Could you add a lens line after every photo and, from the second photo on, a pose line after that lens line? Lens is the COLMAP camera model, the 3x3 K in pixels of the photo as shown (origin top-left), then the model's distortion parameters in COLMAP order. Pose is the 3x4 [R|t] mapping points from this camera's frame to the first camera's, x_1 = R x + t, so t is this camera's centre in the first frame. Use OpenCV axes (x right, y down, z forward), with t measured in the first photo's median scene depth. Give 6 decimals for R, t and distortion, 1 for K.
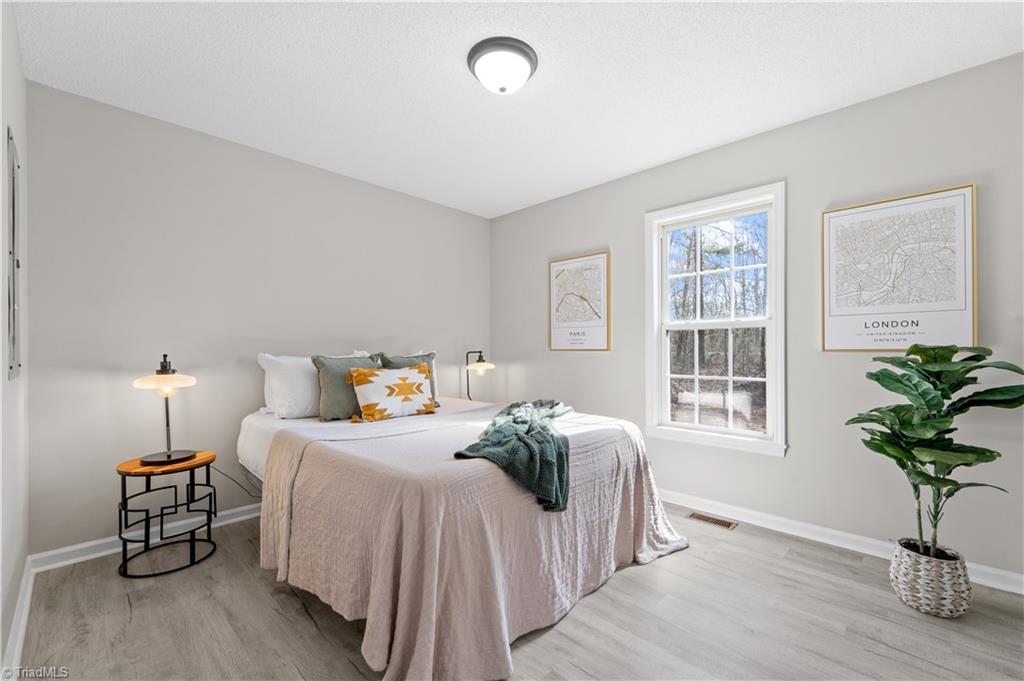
lens RADIAL K [[427.5, 0, 506.4], [0, 427.5, 348.5], [0, 0, 1]] dist [-0.009119, -0.000582]
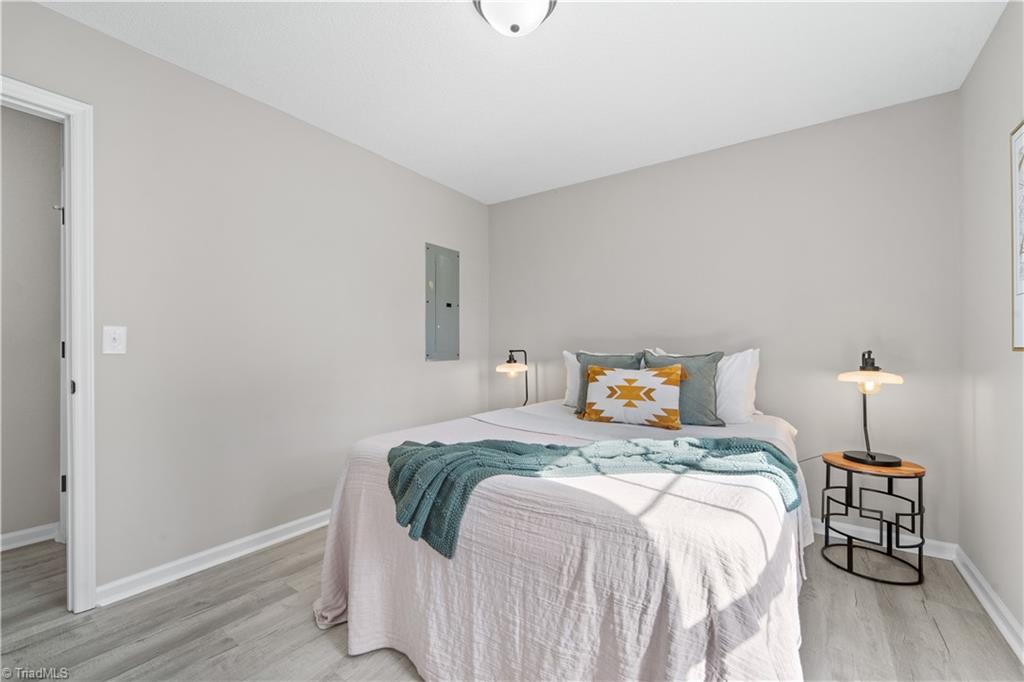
lens RADIAL K [[429.5, 0, 517.7], [0, 429.5, 329.2], [0, 0, 1]] dist [0.003839, -0.000036]
pose [[0.150590, -0.037883, -0.987870, 0.799840], [0.002934, 0.999278, -0.037873, -0.002812], [0.988592, 0.002805, 0.150592, 0.860455]]
